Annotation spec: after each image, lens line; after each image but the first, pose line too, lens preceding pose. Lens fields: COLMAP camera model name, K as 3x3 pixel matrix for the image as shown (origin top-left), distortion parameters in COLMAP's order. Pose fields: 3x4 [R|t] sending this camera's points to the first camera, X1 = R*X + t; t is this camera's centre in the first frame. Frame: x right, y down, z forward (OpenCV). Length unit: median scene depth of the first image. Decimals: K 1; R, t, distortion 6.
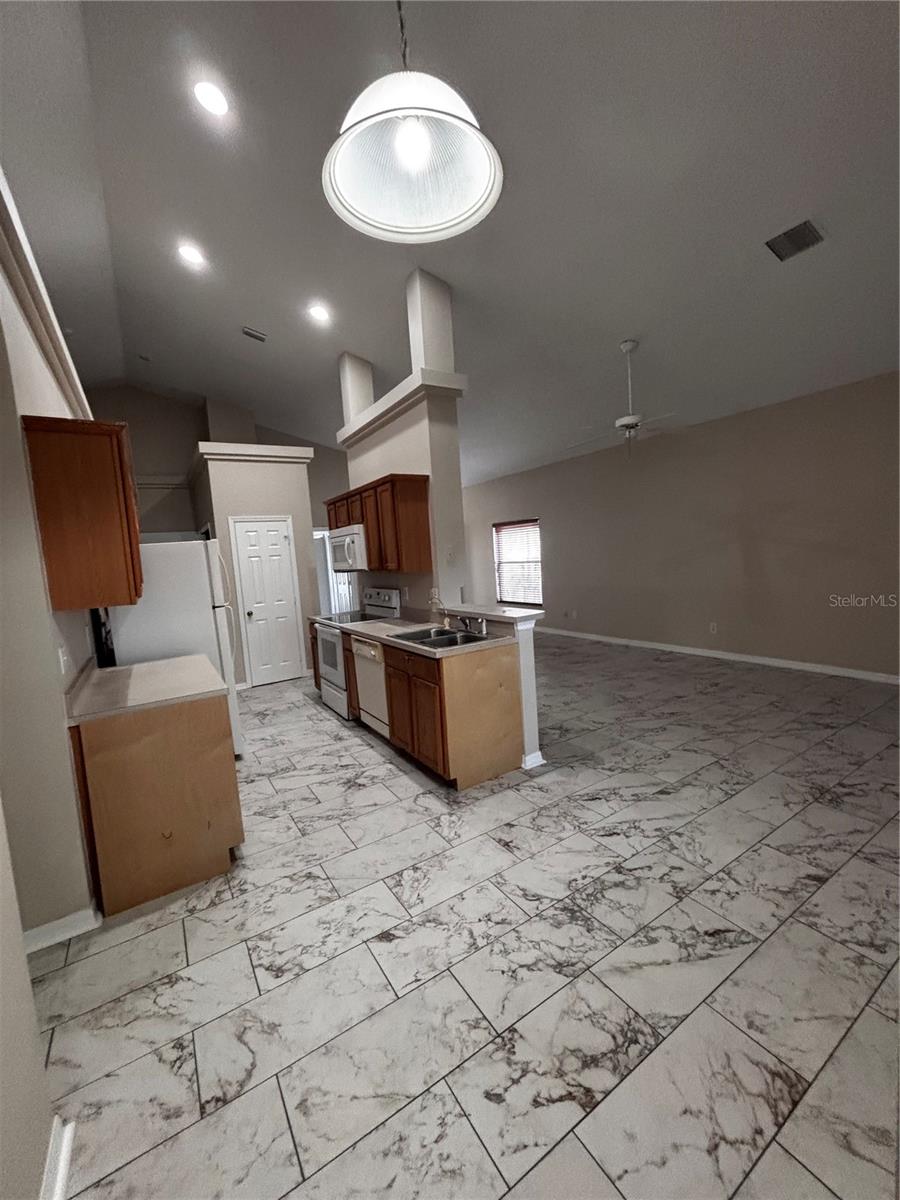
lens RADIAL K [[481.2, 0, 454.3], [0, 481.2, 597.4], [0, 0, 1]] dist [0.001055, 0.000873]
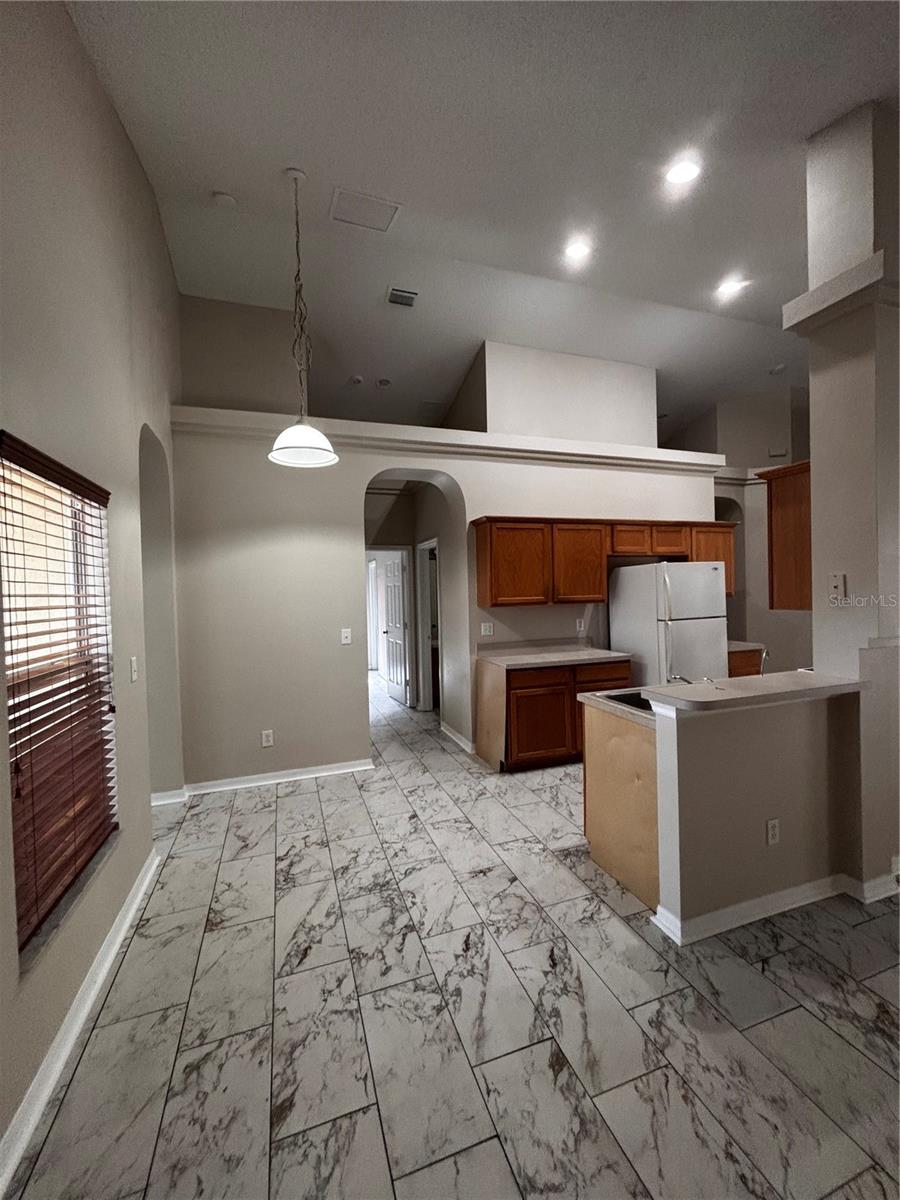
lens RADIAL K [[481.2, 0, 454.3], [0, 481.2, 597.4], [0, 0, 1]] dist [0.001055, 0.000873]
pose [[-0.220185, 0.086558, -0.971610, 1.137032], [-0.047809, 0.993900, 0.099379, -0.195862], [0.974286, 0.068334, -0.214704, 1.166593]]
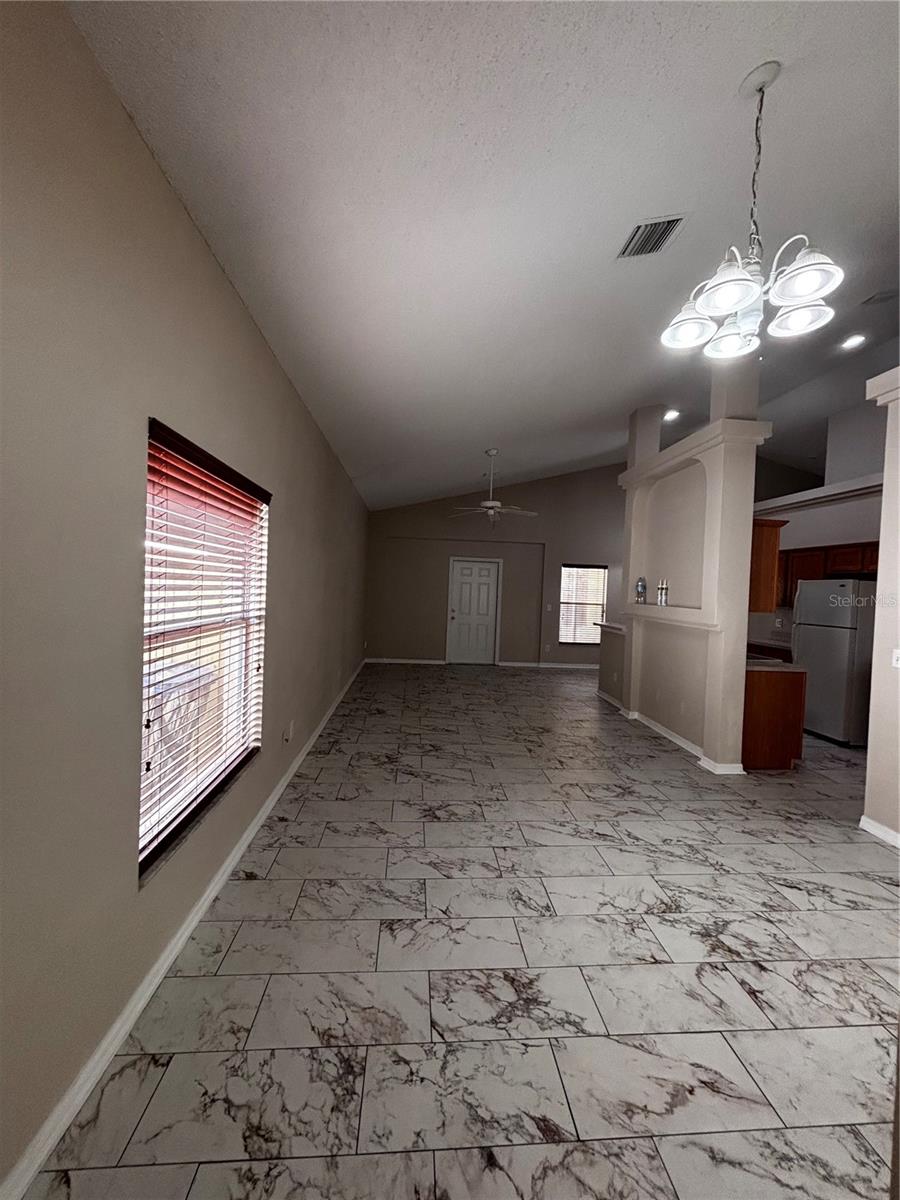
lens RADIAL K [[501.1, 0, 458.7], [0, 501.1, 593.9], [0, 0, 1]] dist [-0.011155, -0.000054]
pose [[-0.891529, 0.025107, 0.452266, -0.366831], [0.060884, 0.996044, 0.064724, -0.378902], [-0.448852, 0.085239, -0.889531, 4.461853]]
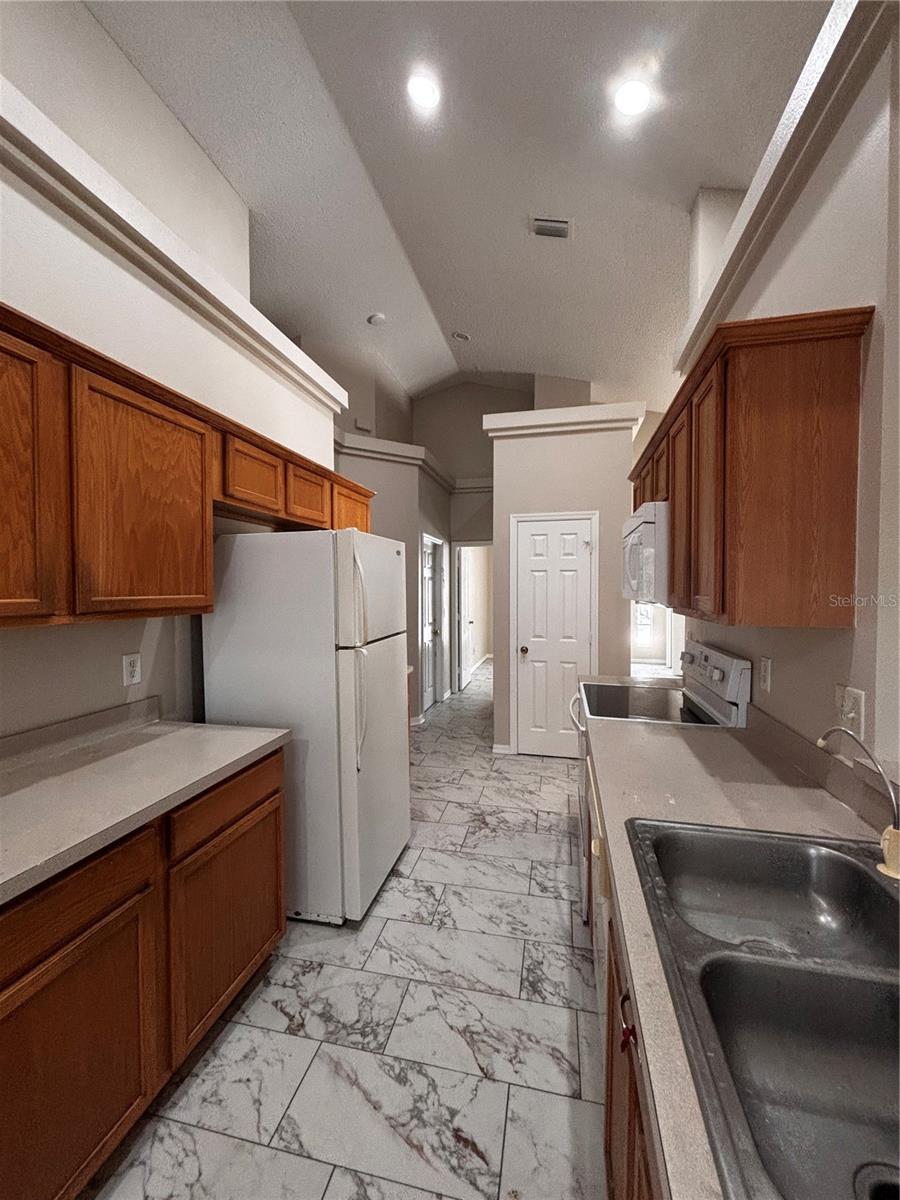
lens RADIAL K [[484.7, 0, 447.2], [0, 484.7, 600.7], [0, 0, 1]] dist [0.000124, 0.000573]
pose [[0.699612, 0.084742, -0.709480, -0.017447], [-0.111226, 0.993754, 0.009018, -0.083765], [0.705813, 0.072604, 0.704668, 1.049651]]
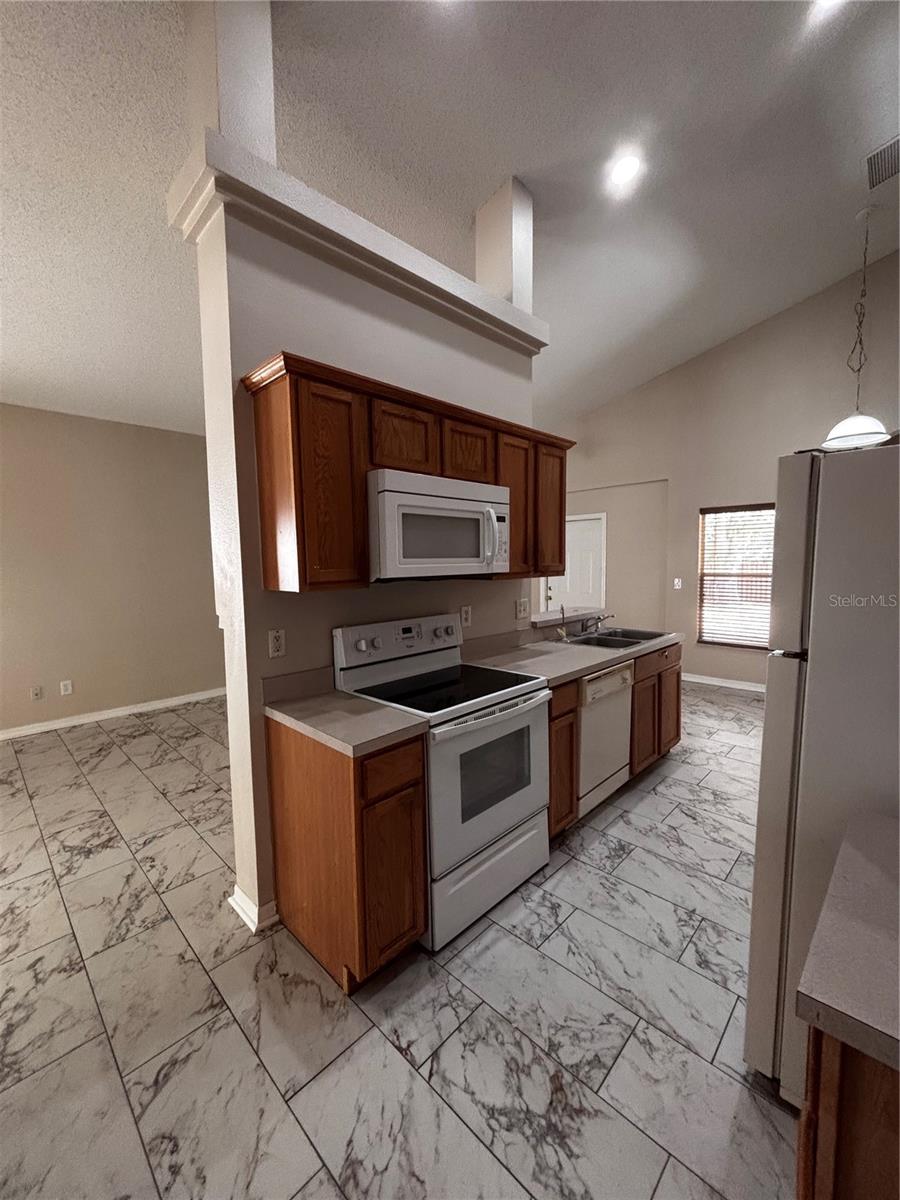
lens RADIAL K [[484.7, 0, 447.2], [0, 484.7, 600.7], [0, 0, 1]] dist [0.000124, 0.000573]
pose [[-0.224290, -0.009246, 0.974478, -1.341268], [0.121315, 0.991912, 0.037334, -0.110250], [-0.966942, 0.126592, -0.221355, 2.251735]]
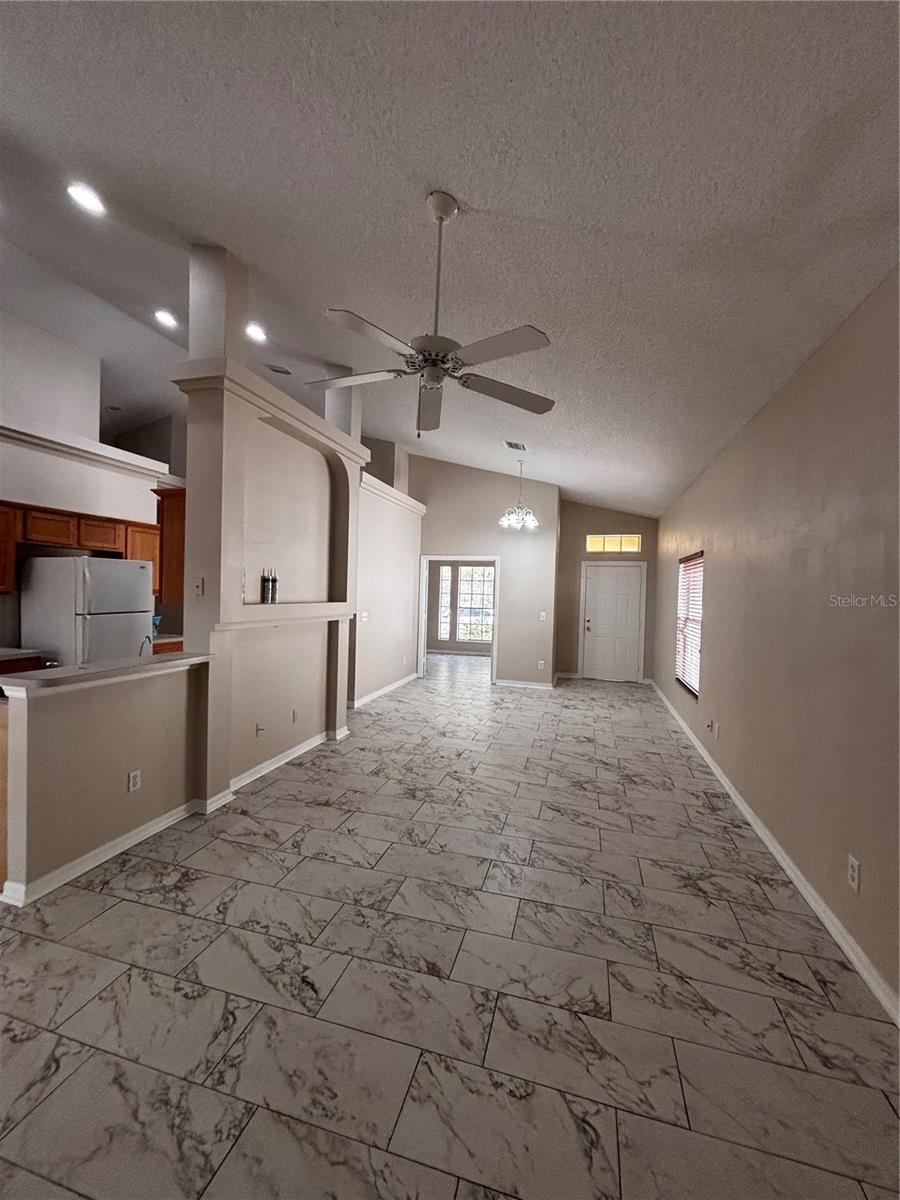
lens RADIAL K [[485.9, 0, 440.2], [0, 485.9, 594.2], [0, 0, 1]] dist [0.023511, 0.000156]
pose [[0.655704, 0.094408, -0.749092, 1.475230], [-0.143049, 0.989715, -0.000481, -0.234965], [0.741343, 0.107473, 0.662466, 1.310601]]
